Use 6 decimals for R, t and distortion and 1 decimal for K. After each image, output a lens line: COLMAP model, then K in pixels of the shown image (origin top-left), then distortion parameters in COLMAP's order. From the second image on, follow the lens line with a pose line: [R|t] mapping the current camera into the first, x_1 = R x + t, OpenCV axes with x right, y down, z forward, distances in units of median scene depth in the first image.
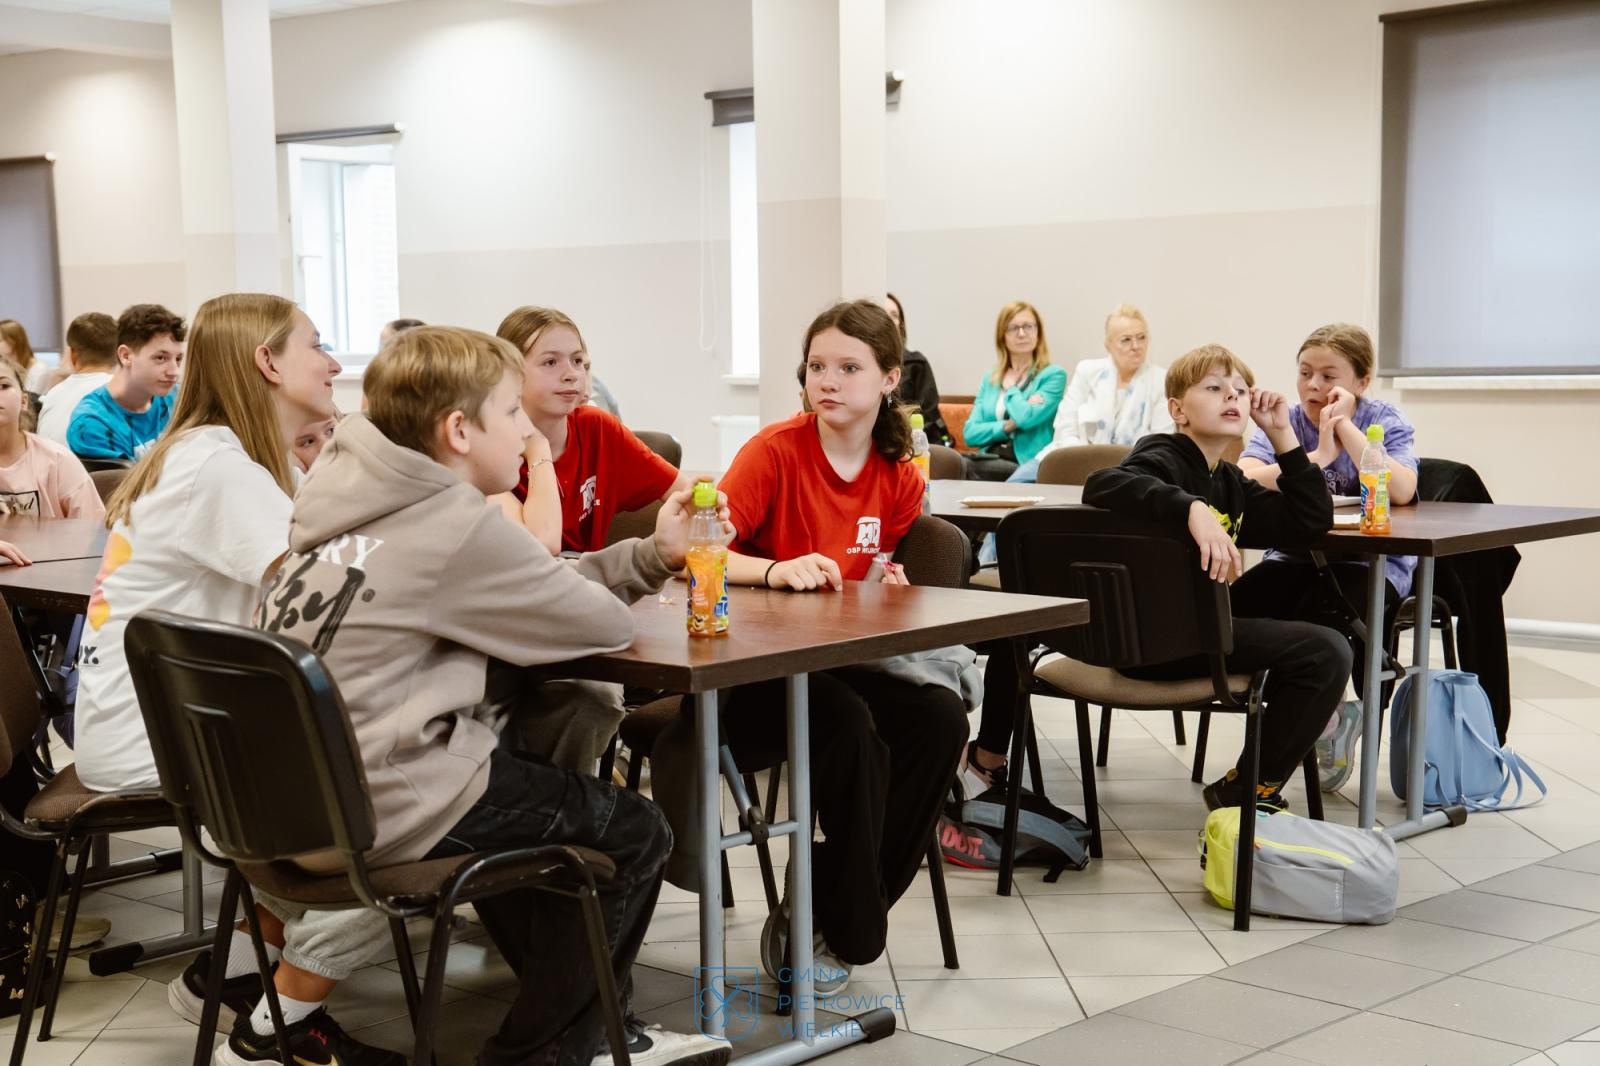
lens RADIAL K [[2473.2, 0, 729.5], [0, 2473.2, 534.8], [0, 0, 1]] dist [0.192150, 0.598065]
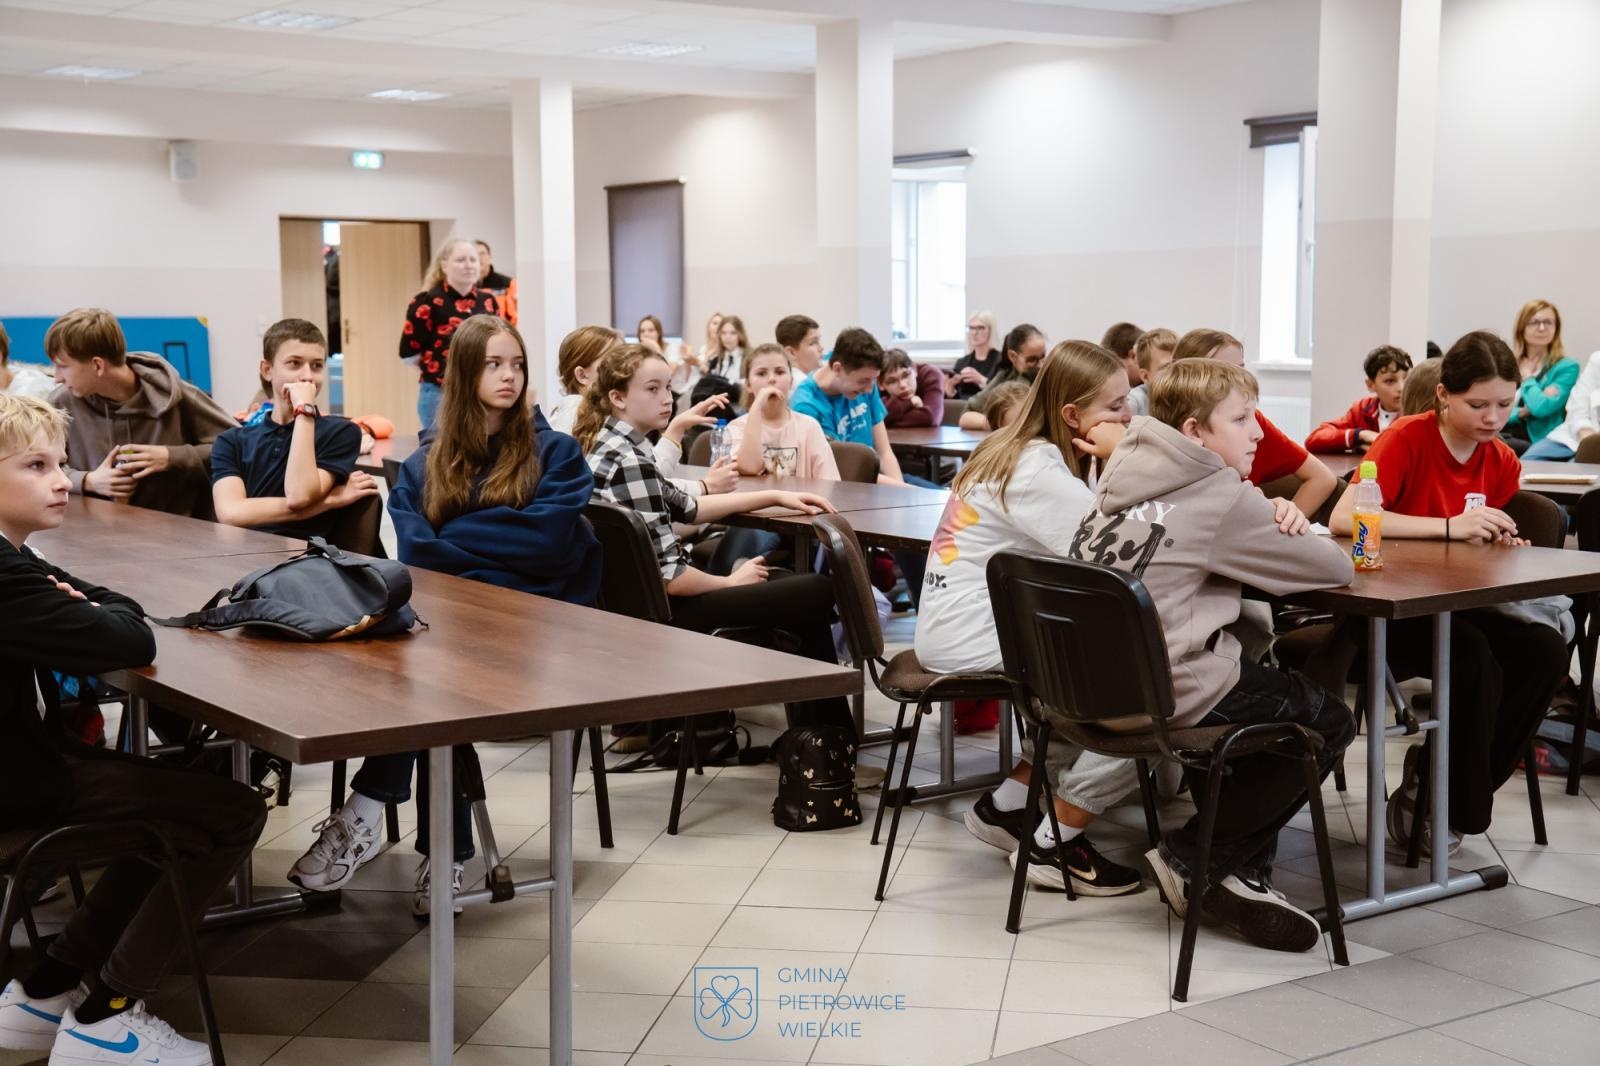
lens RADIAL K [[2118.6, 0, 799.0], [0, 2118.6, 553.0], [0, 0, 1]] dist [0.008740, 1.032970]
pose [[0.980257, 0.027144, -0.195855, -0.085808], [-0.021541, 0.999297, 0.030680, -0.002855], [0.196550, -0.025855, 0.980153, -0.195284]]
